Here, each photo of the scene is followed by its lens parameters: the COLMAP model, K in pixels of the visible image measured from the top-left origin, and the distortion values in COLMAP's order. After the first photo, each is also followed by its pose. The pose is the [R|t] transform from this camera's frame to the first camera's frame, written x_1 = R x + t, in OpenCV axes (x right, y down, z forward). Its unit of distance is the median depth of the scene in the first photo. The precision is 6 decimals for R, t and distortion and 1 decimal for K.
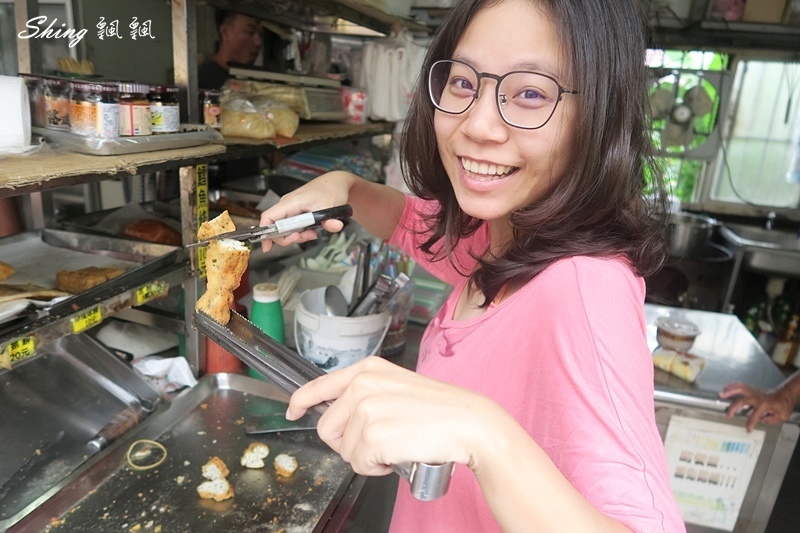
lens RADIAL K [[546.4, 0, 395.8], [0, 546.4, 266.4], [0, 0, 1]] dist [-0.021074, 0.001755]
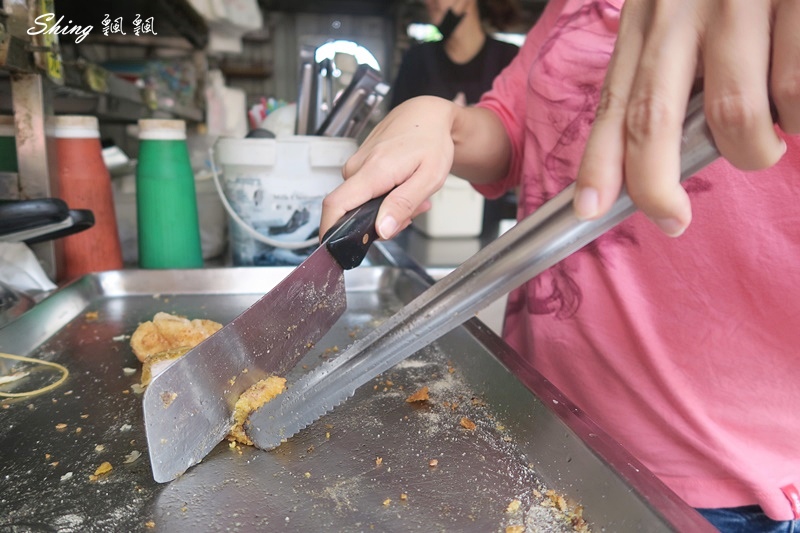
lens RADIAL K [[546.4, 0, 395.8], [0, 546.4, 266.4], [0, 0, 1]] dist [-0.021074, 0.001755]
pose [[0.880166, -0.147199, 0.451266, -0.183295], [0.184064, 0.982155, -0.038635, 0.161526], [-0.437526, 0.117067, 0.891553, 0.235182]]
